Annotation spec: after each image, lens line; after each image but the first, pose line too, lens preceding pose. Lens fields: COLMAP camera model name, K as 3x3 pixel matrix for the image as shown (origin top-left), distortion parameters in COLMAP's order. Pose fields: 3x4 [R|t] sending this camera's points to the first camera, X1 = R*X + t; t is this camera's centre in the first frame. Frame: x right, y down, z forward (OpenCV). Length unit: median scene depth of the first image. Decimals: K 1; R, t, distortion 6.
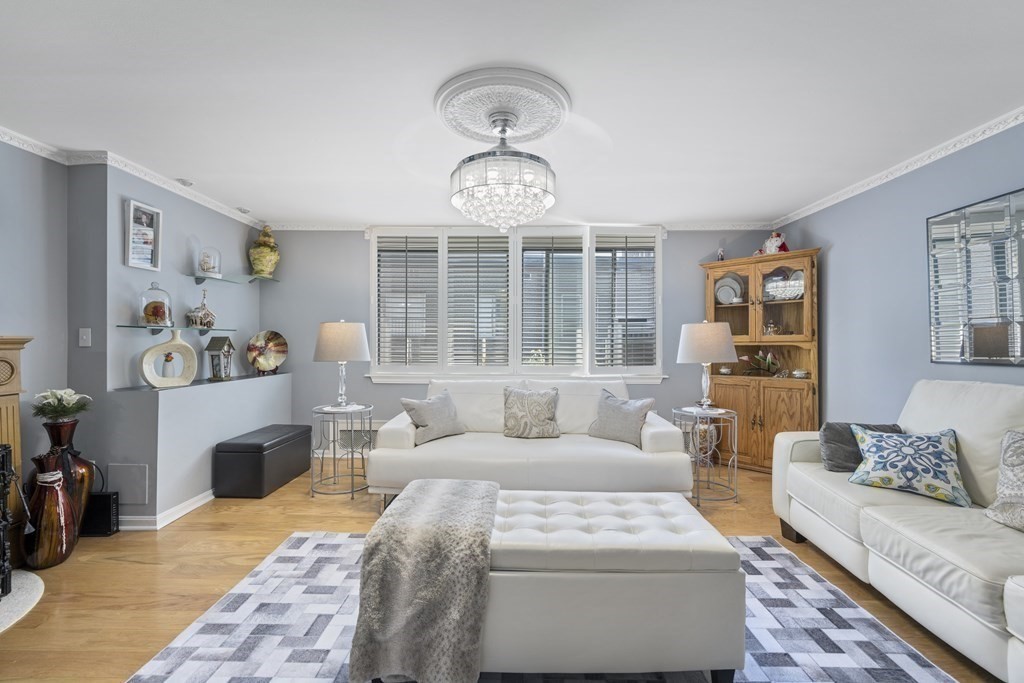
lens RADIAL K [[426.7, 0, 512.0], [0, 426.7, 341.5], [0, 0, 1]] dist [0.000882, -0.000249]
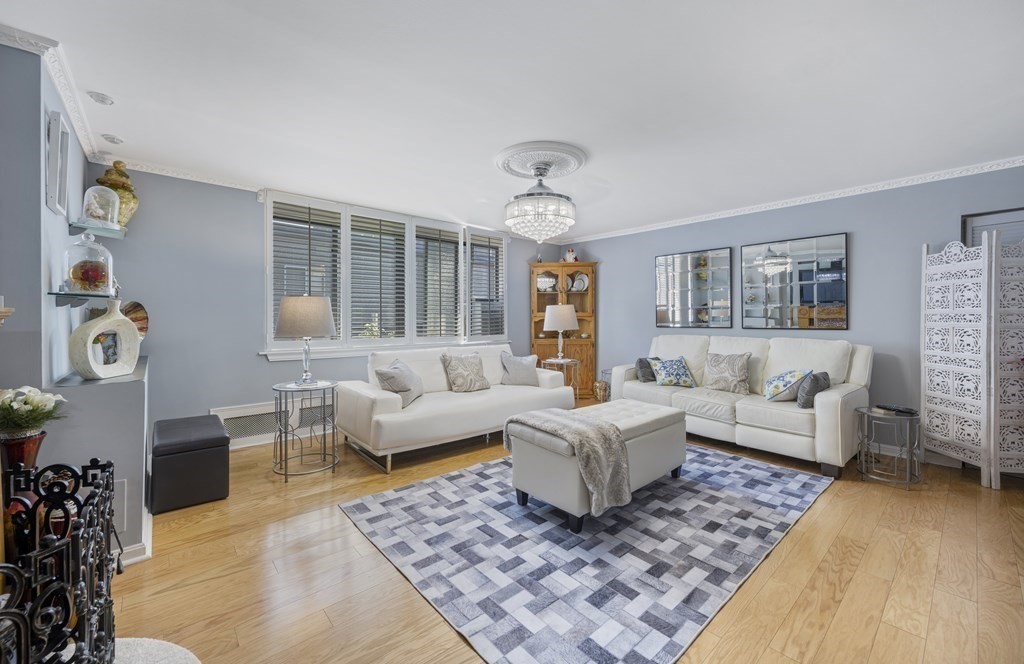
lens RADIAL K [[406.0, 0, 512.4], [0, 406.0, 312.3], [0, 0, 1]] dist [0.001982, 0.000119]
pose [[0.743801, 0.008542, 0.668347, -0.612355], [-0.004003, 0.999957, -0.008325, -0.002275], [-0.668390, 0.003517, 0.743803, 0.004409]]
